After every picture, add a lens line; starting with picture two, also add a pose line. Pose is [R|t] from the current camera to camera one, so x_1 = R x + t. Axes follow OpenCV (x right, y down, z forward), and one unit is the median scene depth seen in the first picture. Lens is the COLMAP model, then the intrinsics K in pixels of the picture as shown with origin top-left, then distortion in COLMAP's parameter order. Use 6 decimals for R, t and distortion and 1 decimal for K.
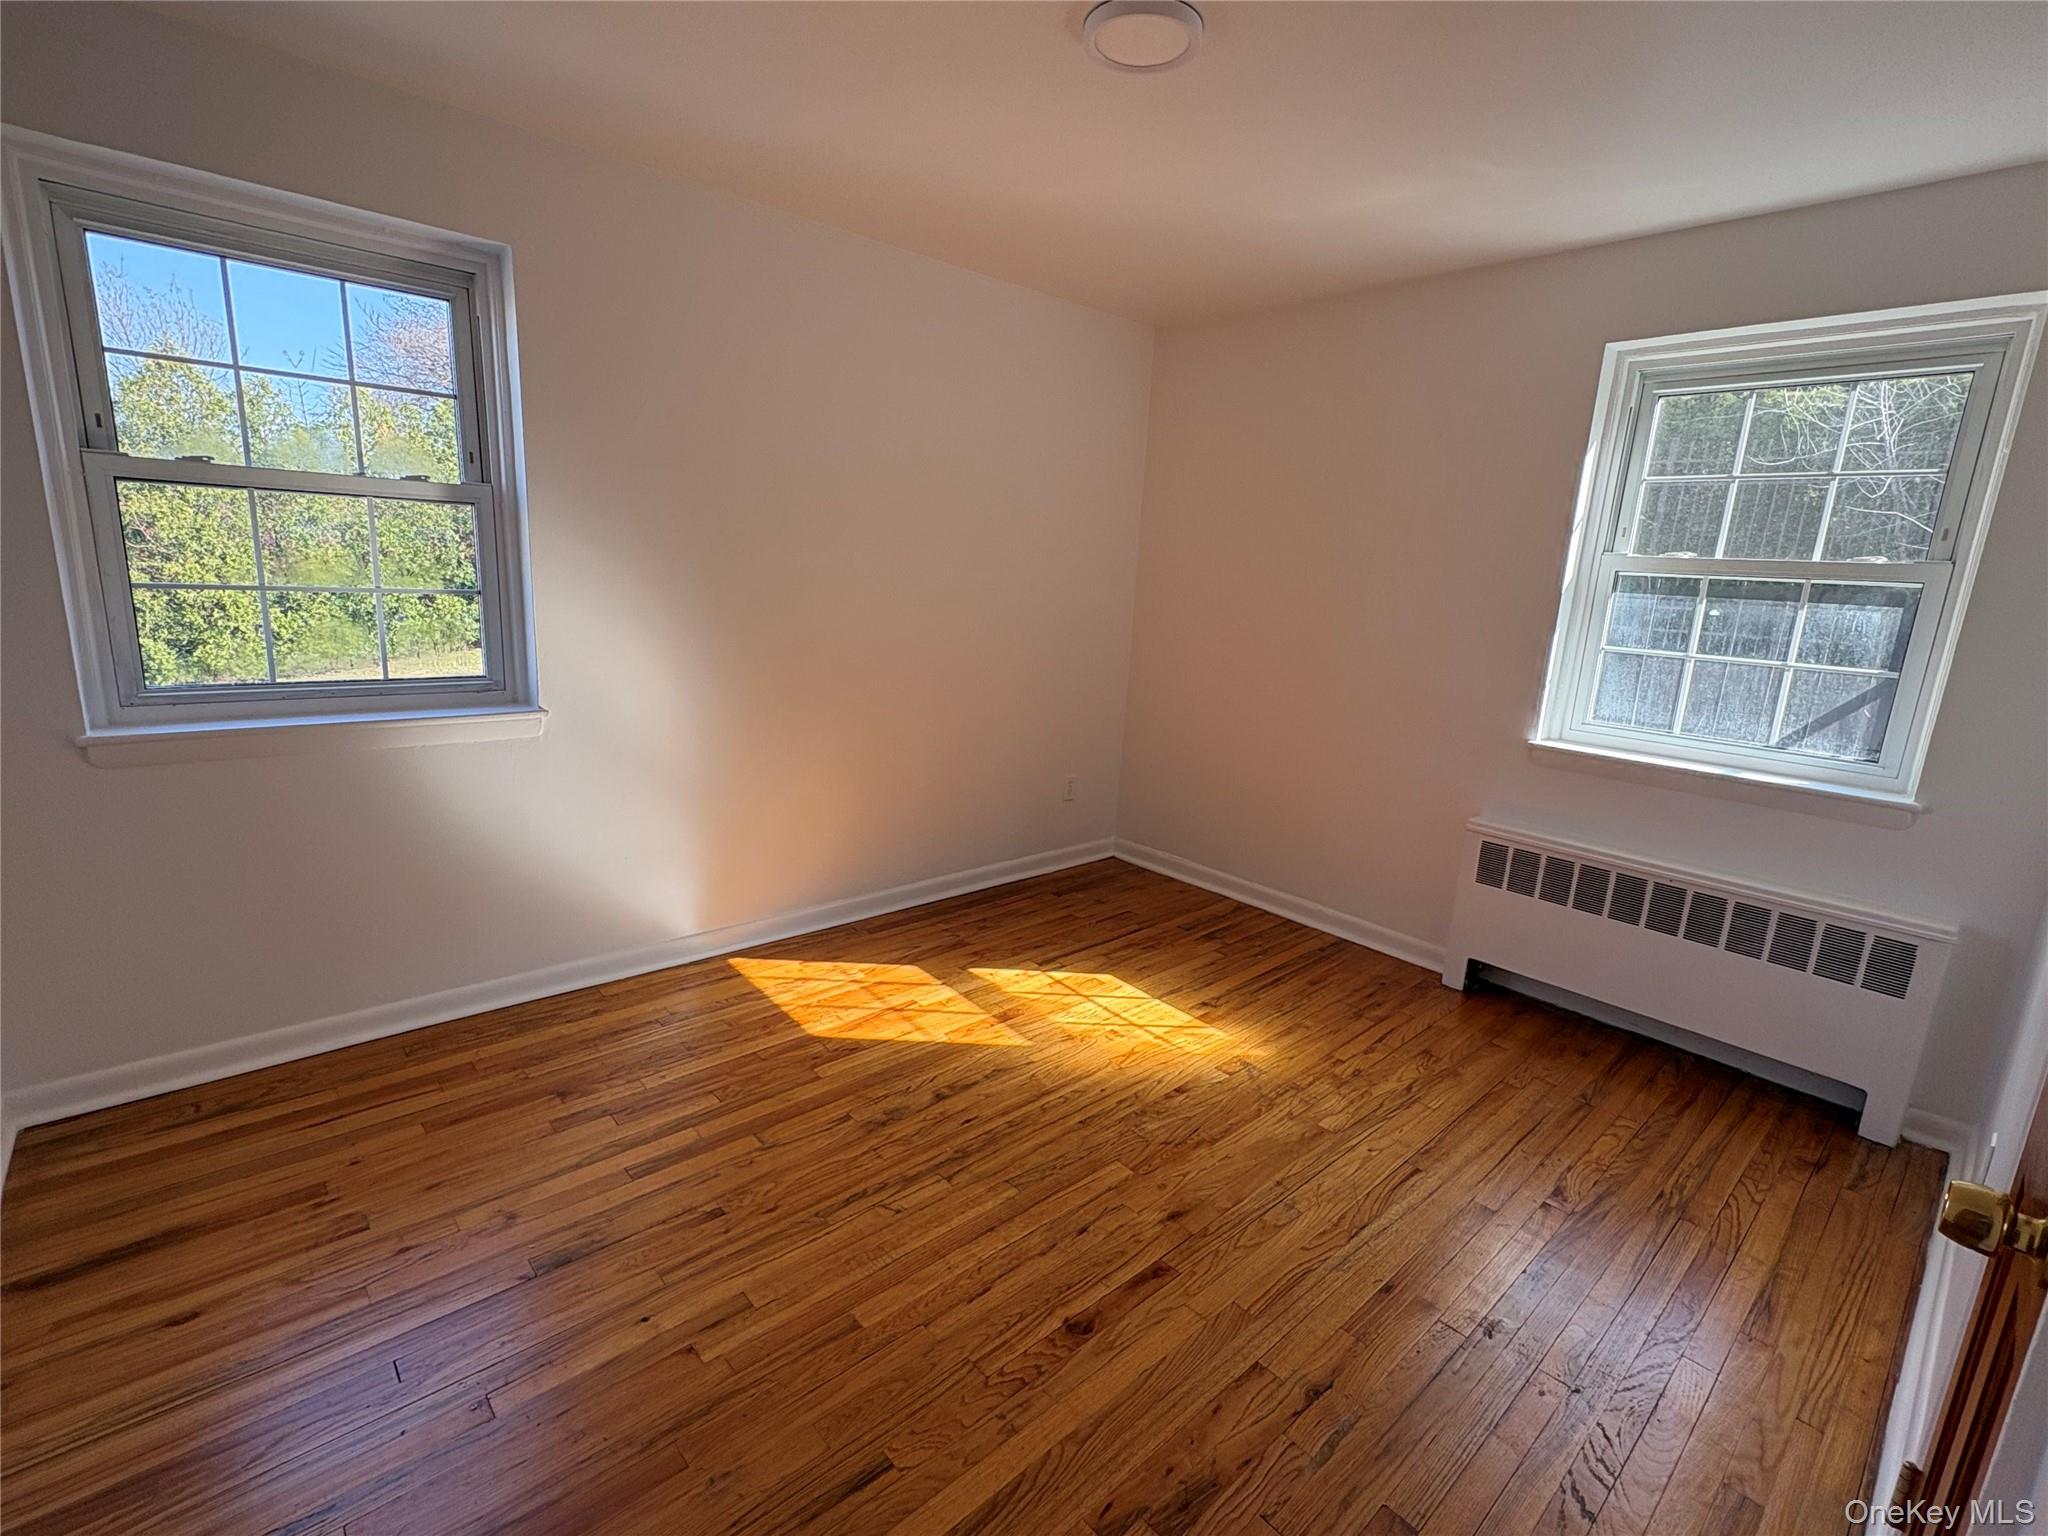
lens RADIAL K [[921.0, 0, 1024.0], [0, 921.0, 768.0], [0, 0, 1]] dist [0.001553, -0.000138]
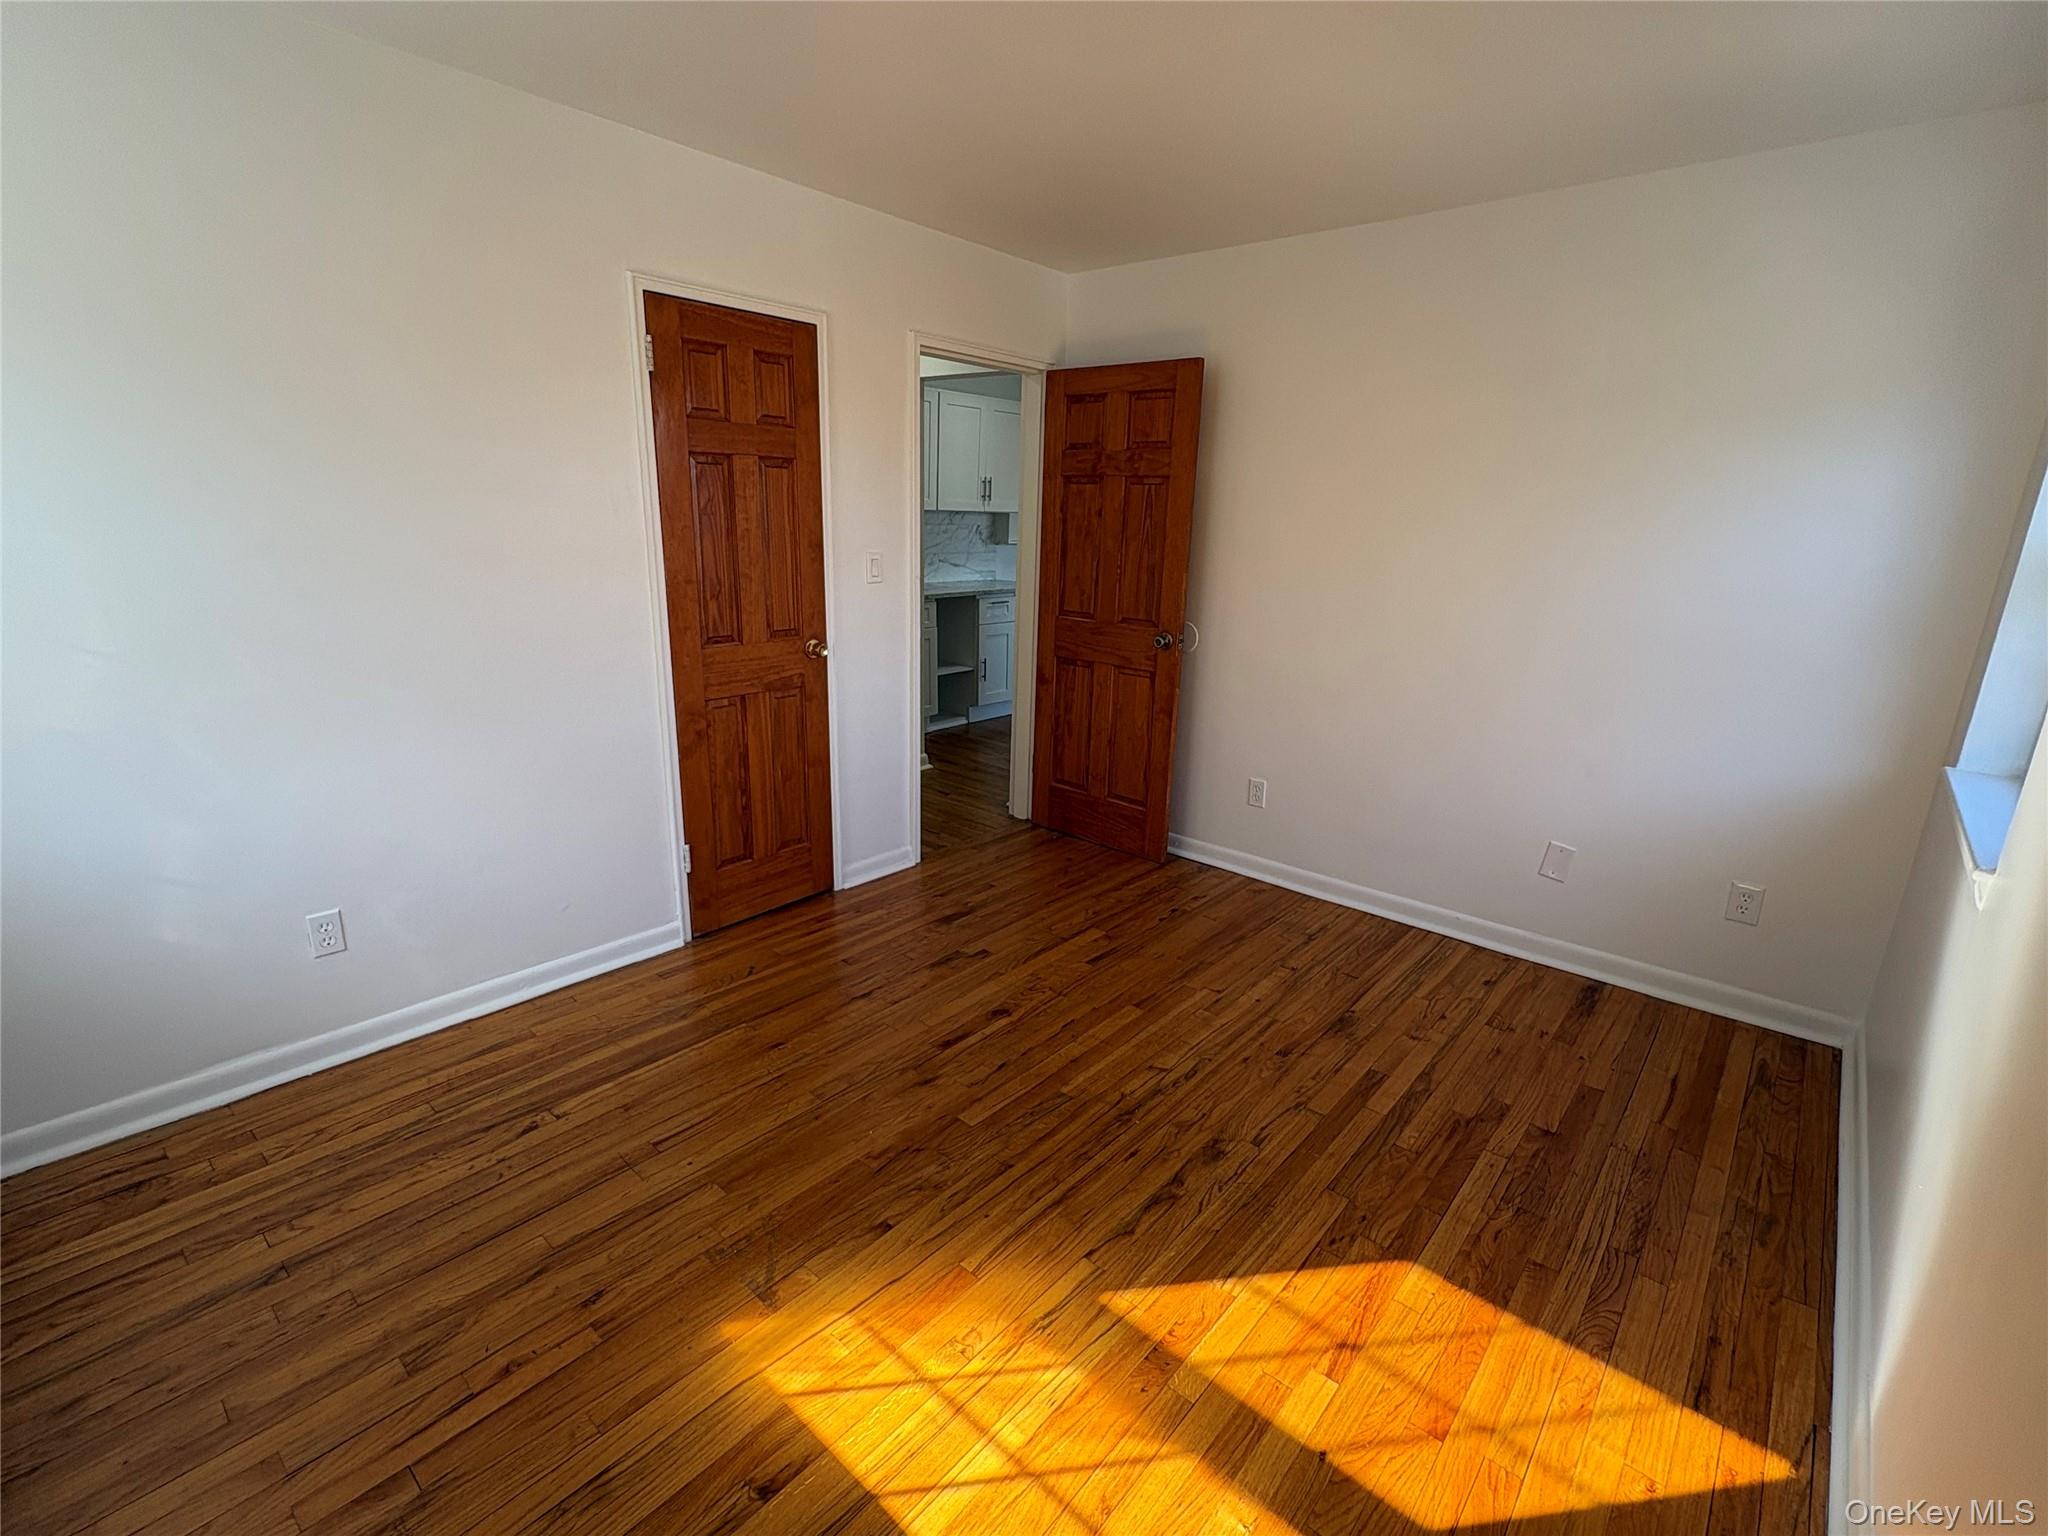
lens RADIAL K [[921.0, 0, 1024.0], [0, 921.0, 768.0], [0, 0, 1]] dist [0.001553, -0.000138]
pose [[-0.989298, -0.044823, -0.138853, 0.173591], [-0.104315, 0.882661, 0.458288, -0.331787], [0.102018, 0.467868, -0.877891, 1.464350]]
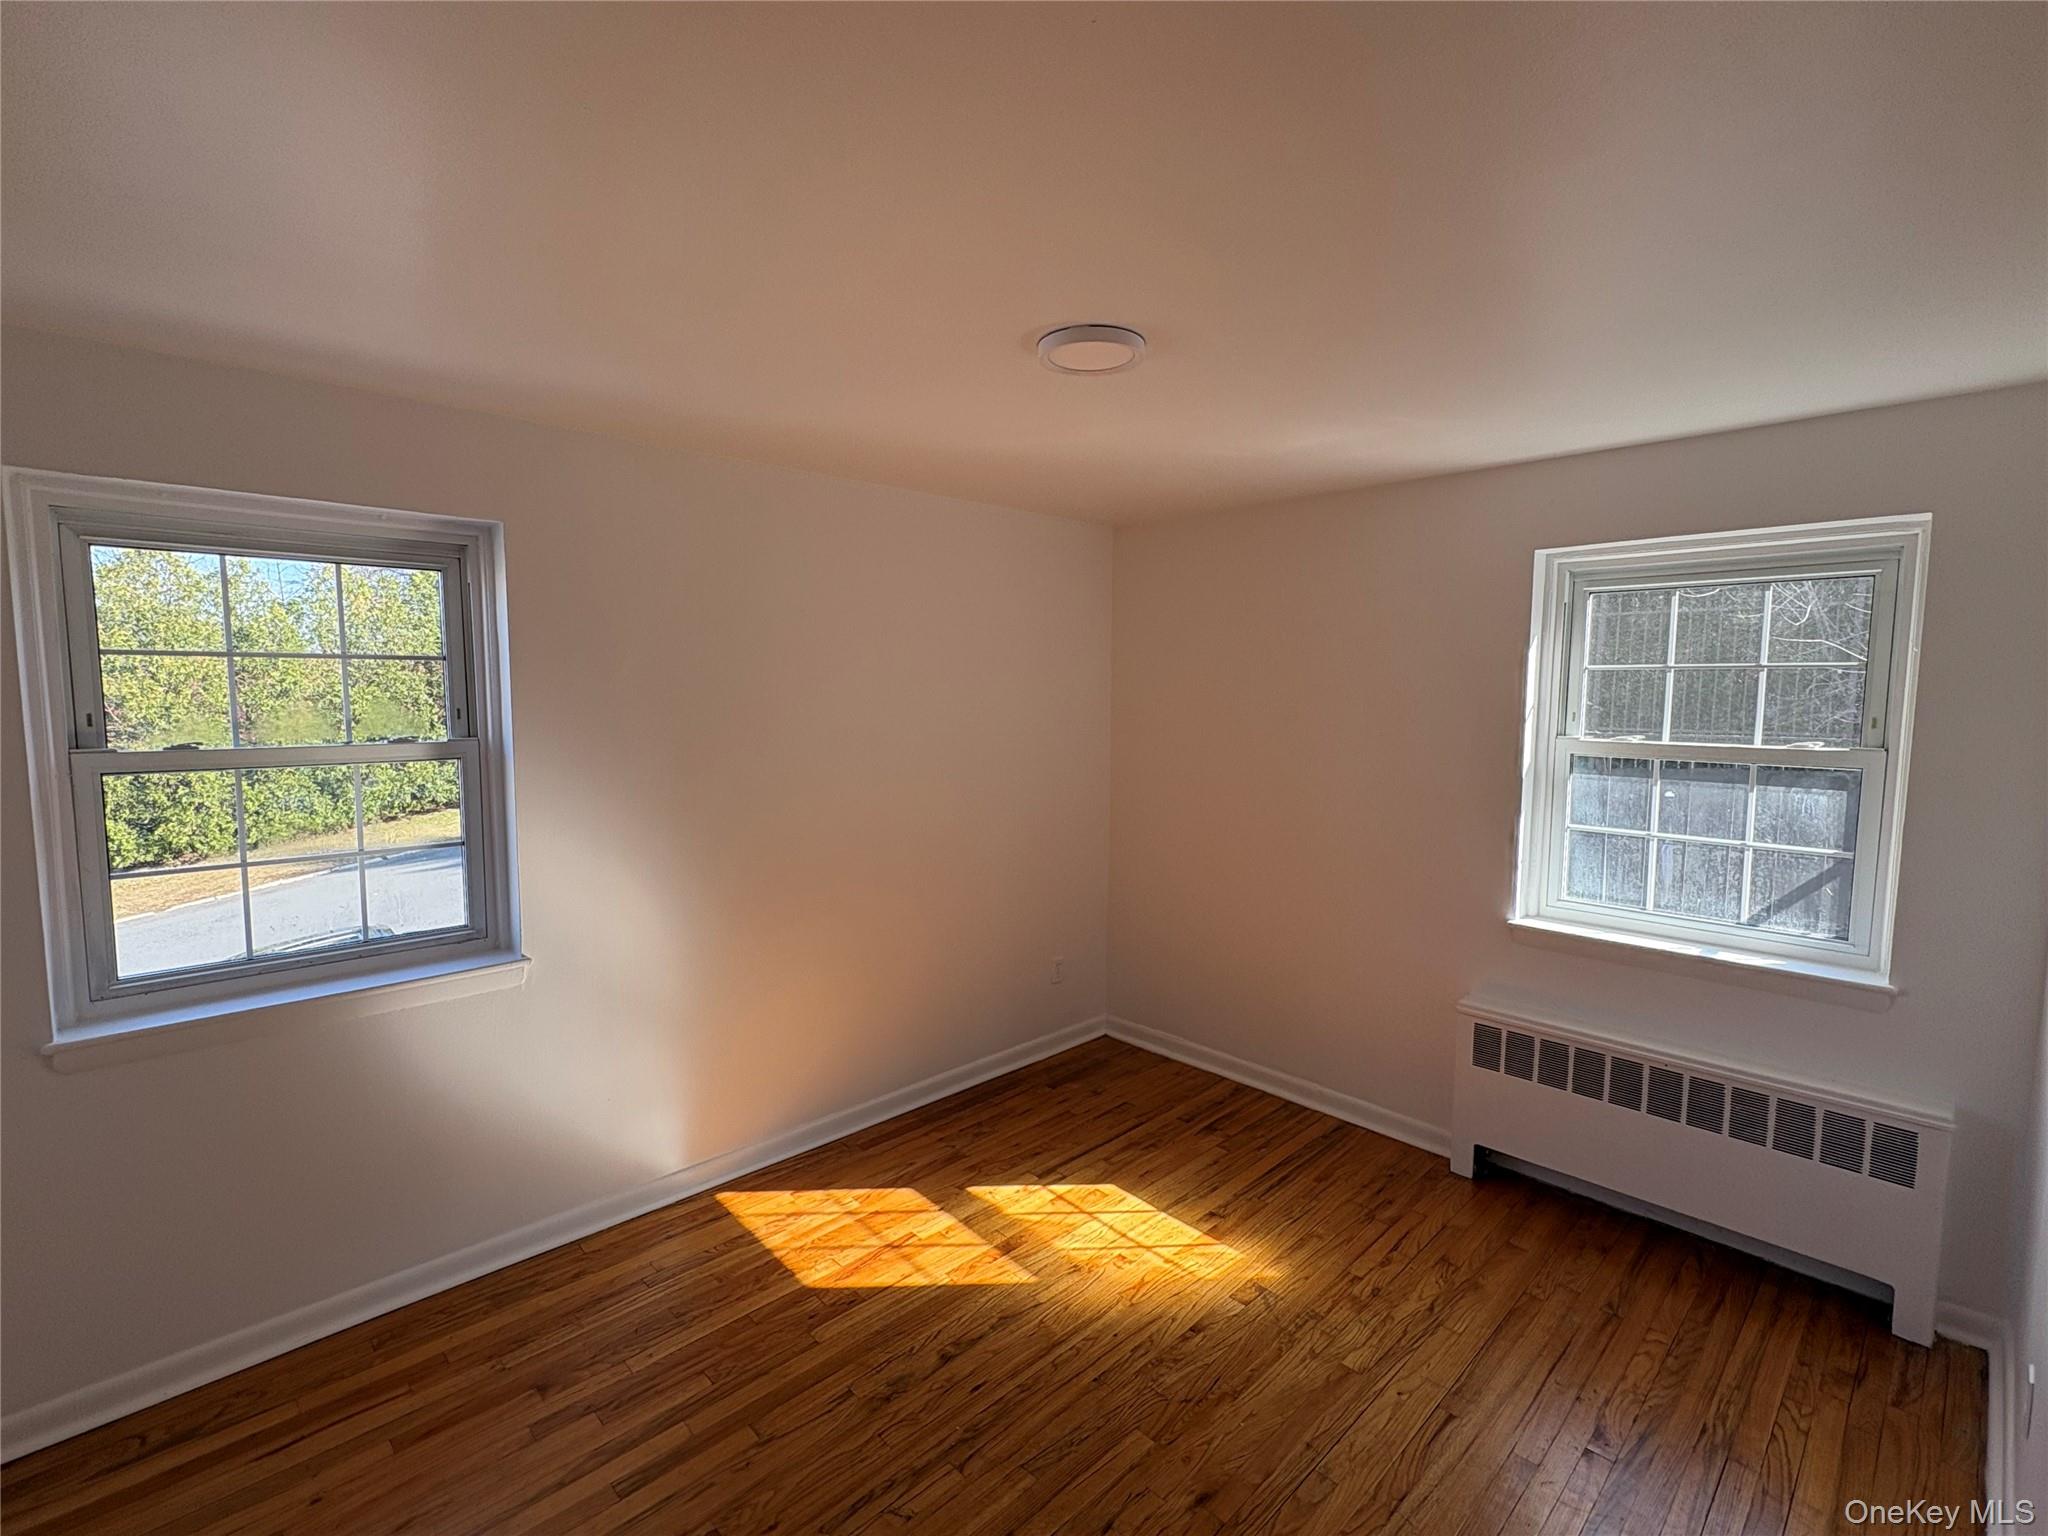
lens RADIAL K [[921.0, 0, 1024.0], [0, 921.0, 768.0], [0, 0, 1]] dist [0.001553, -0.000138]
pose [[0.998274, -0.051344, 0.028513, -0.005961], [0.054539, 0.990560, -0.125759, -0.114284], [-0.021787, 0.127097, 0.991651, -0.019056]]
